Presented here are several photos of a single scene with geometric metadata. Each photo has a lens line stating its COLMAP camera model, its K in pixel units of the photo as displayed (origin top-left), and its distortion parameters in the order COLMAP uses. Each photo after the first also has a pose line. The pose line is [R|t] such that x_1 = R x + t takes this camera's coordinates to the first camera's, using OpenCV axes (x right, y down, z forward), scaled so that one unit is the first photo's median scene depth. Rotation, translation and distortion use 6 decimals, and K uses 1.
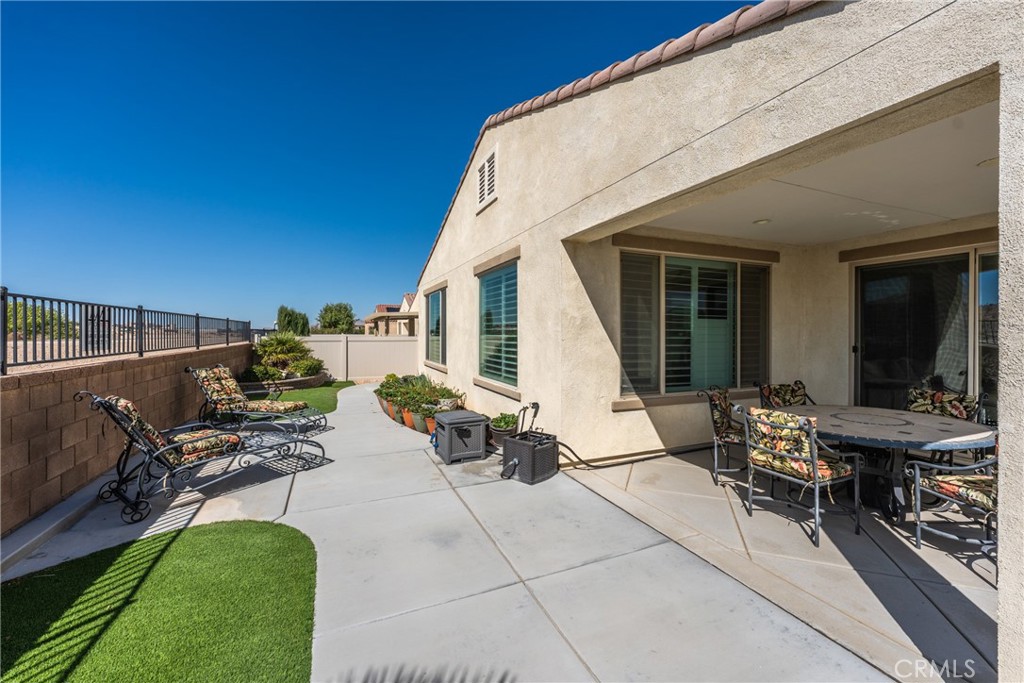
lens RADIAL K [[410.5, 0, 510.7], [0, 410.5, 336.8], [0, 0, 1]] dist [-0.000031, 0.000004]
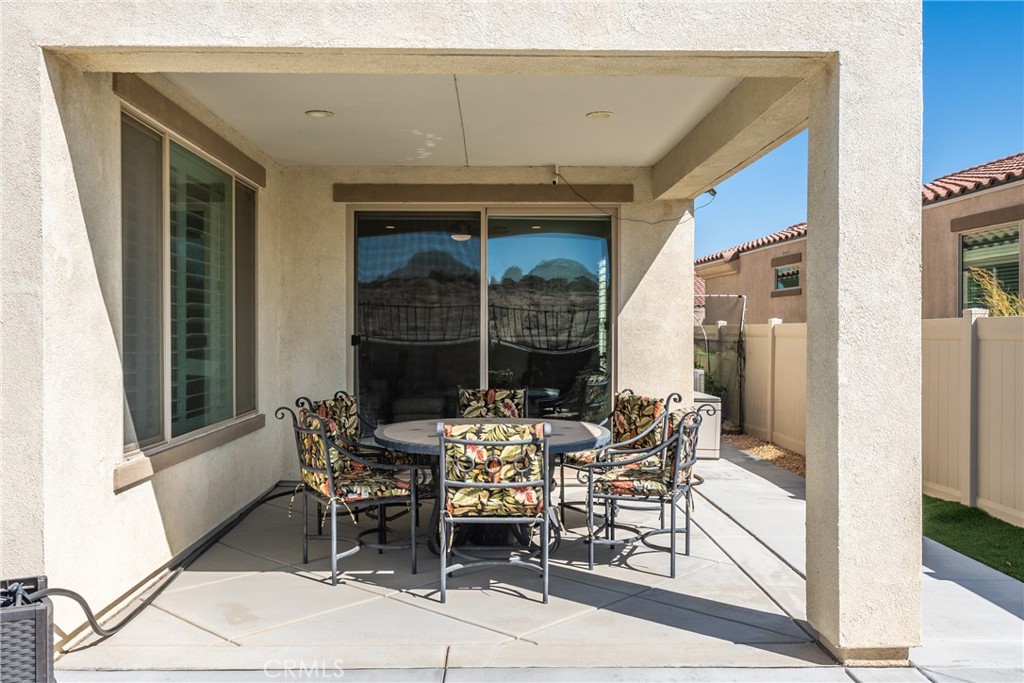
lens RADIAL K [[903.8, 0, 512.0], [0, 903.8, 341.5], [0, 0, 1]] dist [0.006874, 0.004173]
pose [[0.380094, -0.013413, 0.924851, -0.638428], [0.010812, 0.999891, 0.010058, 0.035390], [-0.924885, 0.006177, 0.380197, 0.401289]]
